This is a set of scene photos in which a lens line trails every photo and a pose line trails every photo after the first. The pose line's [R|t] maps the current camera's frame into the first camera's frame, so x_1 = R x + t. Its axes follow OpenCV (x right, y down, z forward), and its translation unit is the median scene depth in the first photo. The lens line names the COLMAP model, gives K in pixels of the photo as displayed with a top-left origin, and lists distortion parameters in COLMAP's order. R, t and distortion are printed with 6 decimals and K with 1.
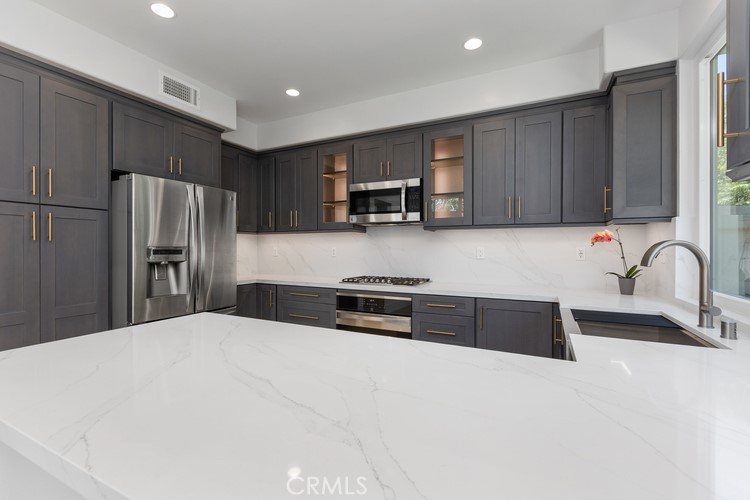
lens RADIAL K [[336.5, 0, 374.0], [0, 336.5, 247.4], [0, 0, 1]] dist [0.001757, -0.000129]
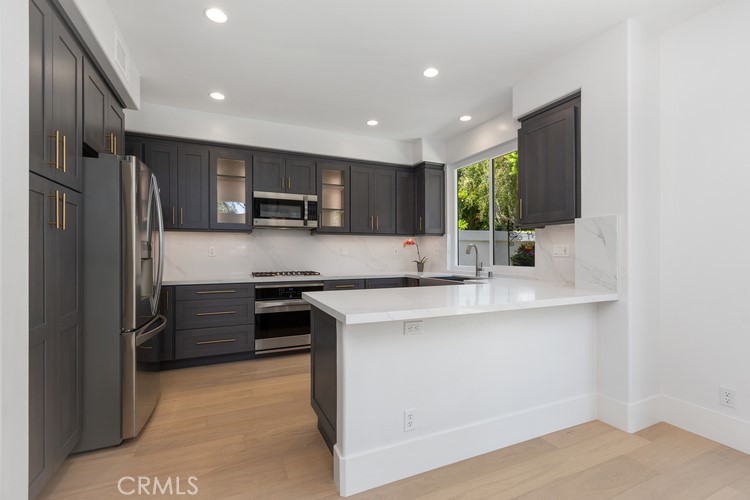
lens RADIAL K [[336.5, 0, 374.1], [0, 336.5, 252.8], [0, 0, 1]] dist [0.001757, -0.000129]
pose [[0.621858, 0.000299, 0.783130, -0.779494], [0.001756, 0.999997, -0.001776, 0.026236], [-0.783128, 0.002480, 0.621855, -0.016292]]
